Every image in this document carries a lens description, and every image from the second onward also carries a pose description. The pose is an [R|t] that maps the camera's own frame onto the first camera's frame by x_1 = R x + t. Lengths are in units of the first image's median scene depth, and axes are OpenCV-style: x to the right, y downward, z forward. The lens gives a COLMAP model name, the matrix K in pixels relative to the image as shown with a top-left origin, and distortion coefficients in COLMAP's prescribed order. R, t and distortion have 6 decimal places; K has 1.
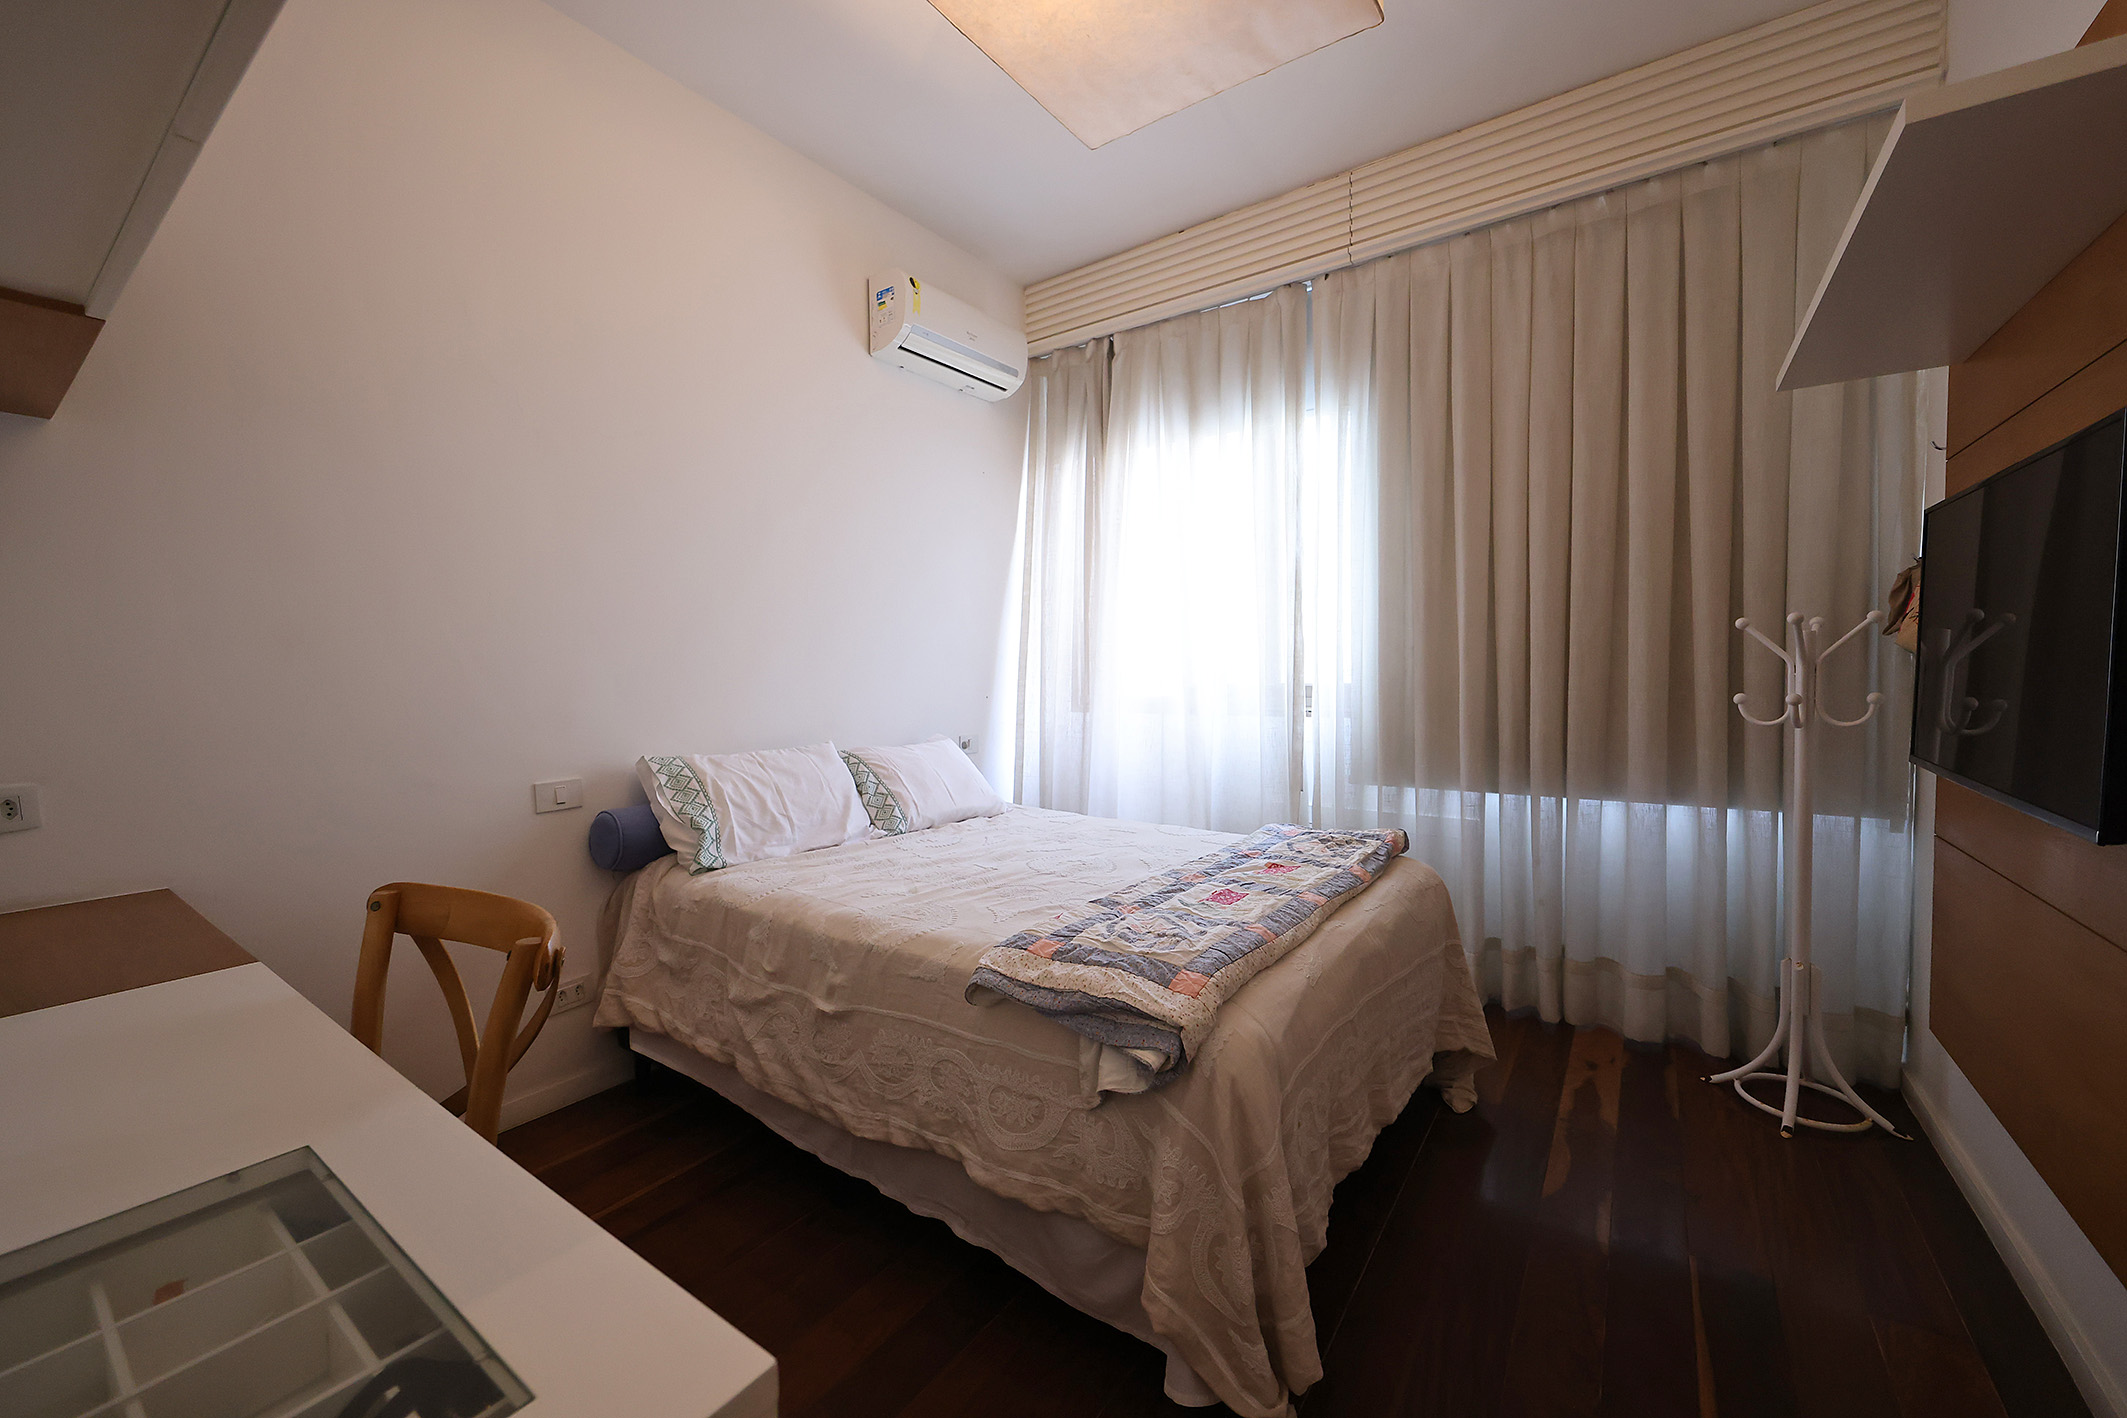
lens RADIAL K [[831.6, 0, 1058.6], [0, 831.6, 696.3], [0, 0, 1]] dist [0.000691, 0.000037]
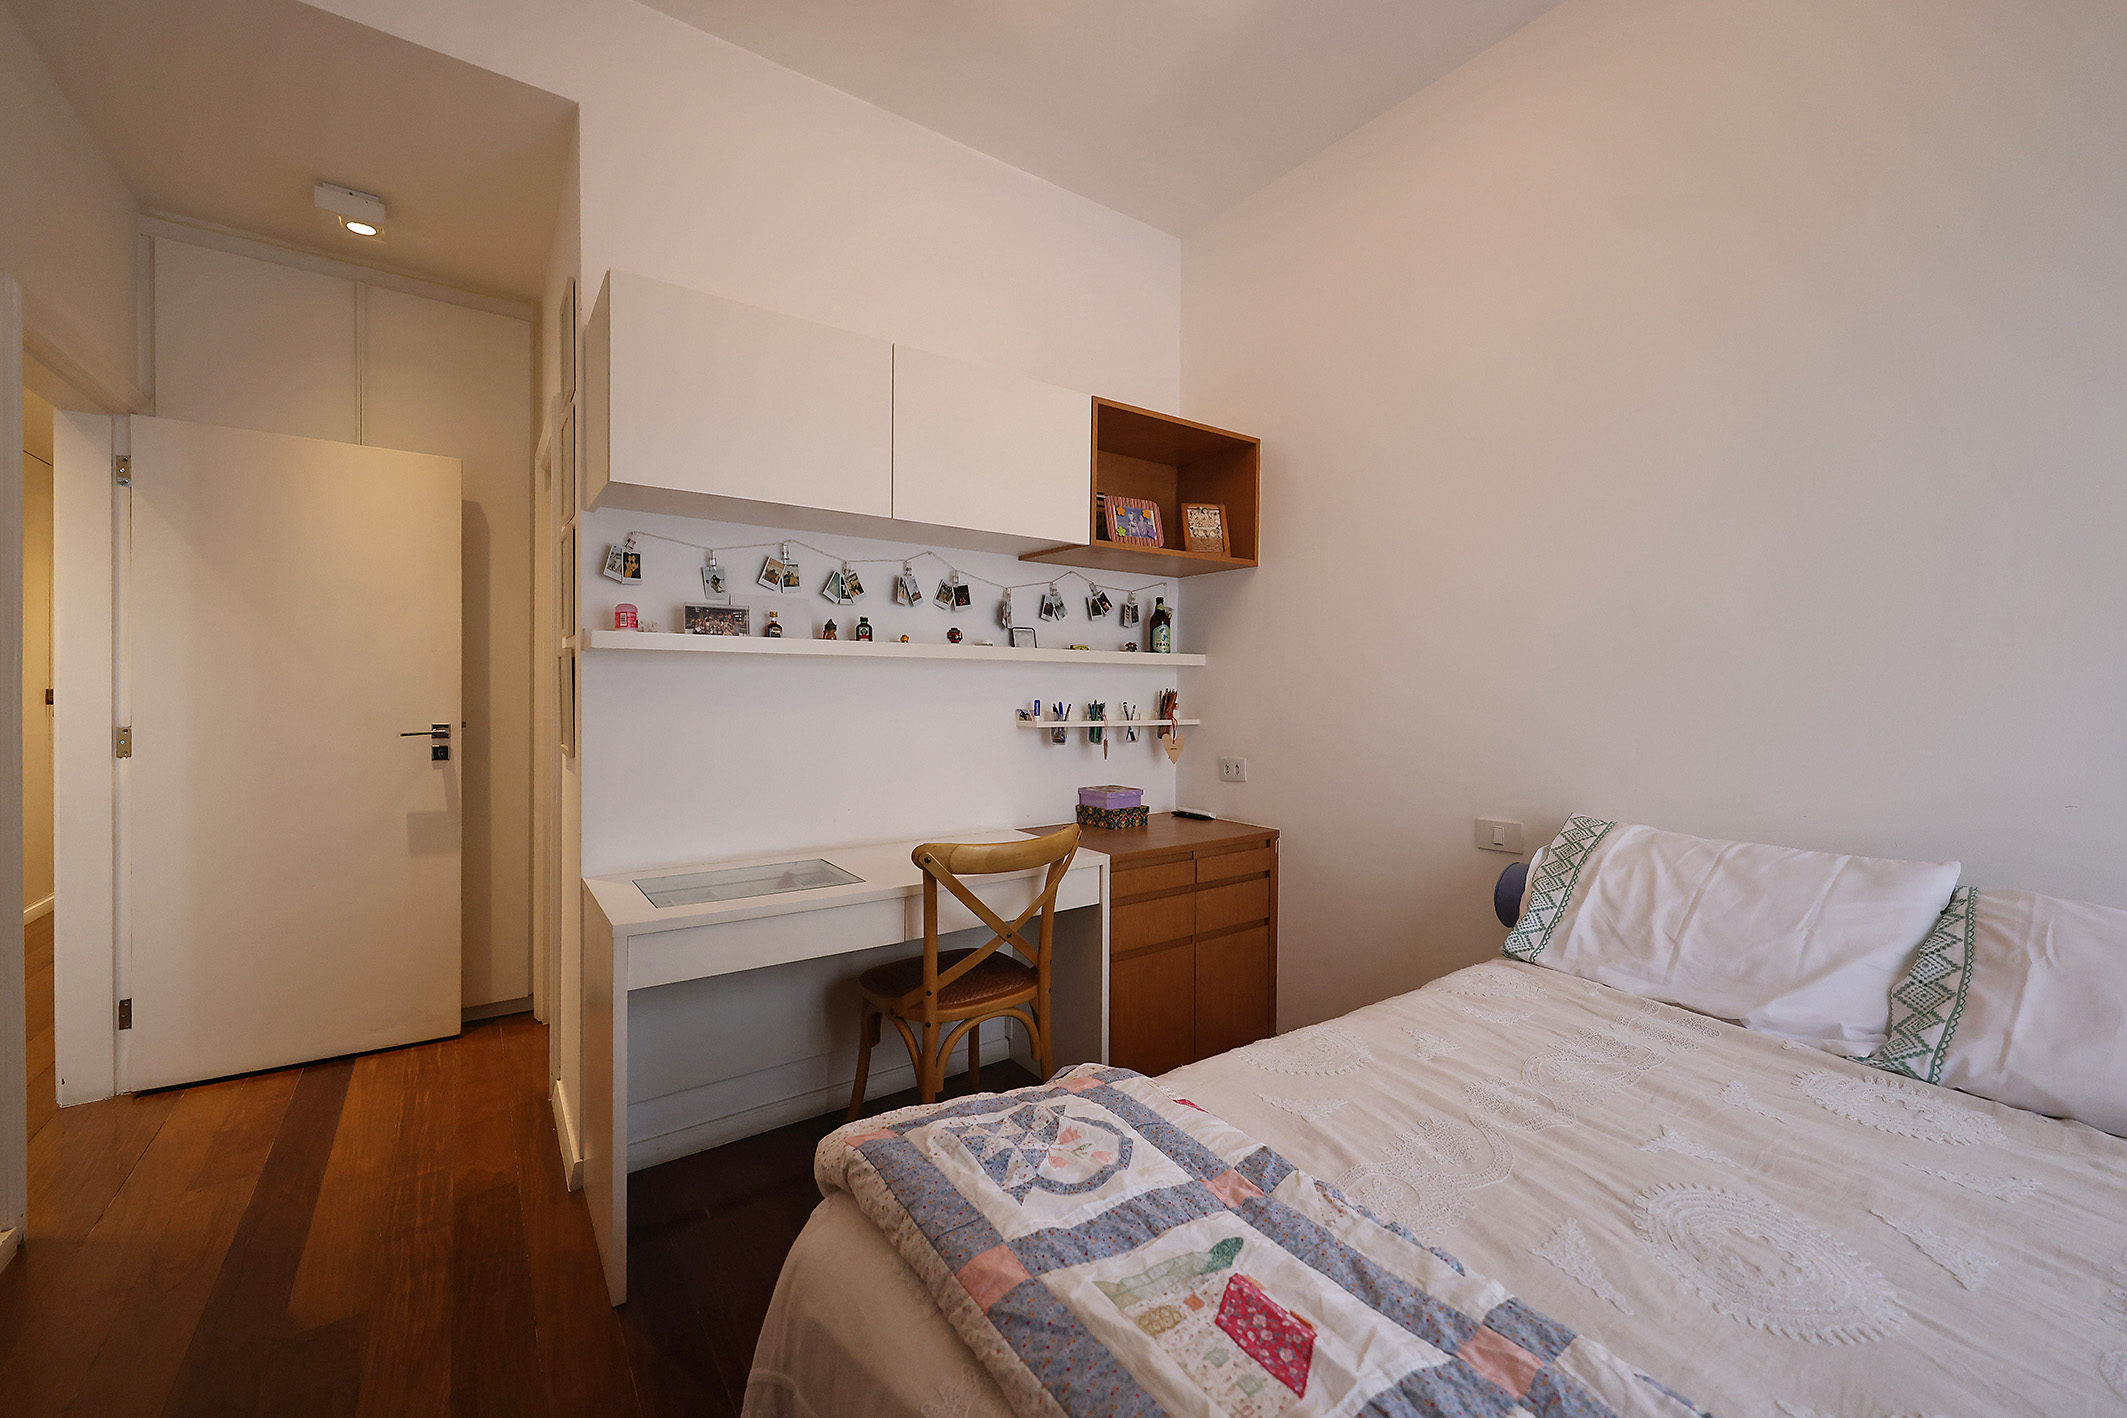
lens RADIAL K [[831.6, 0, 1059.5], [0, 831.6, 697.3], [0, 0, 1]] dist [0.000691, 0.000037]
pose [[-0.325806, 0.015812, -0.945305, 0.478000], [-0.036483, 0.998905, 0.029282, -0.051646], [0.944733, 0.044028, -0.324872, 0.818731]]
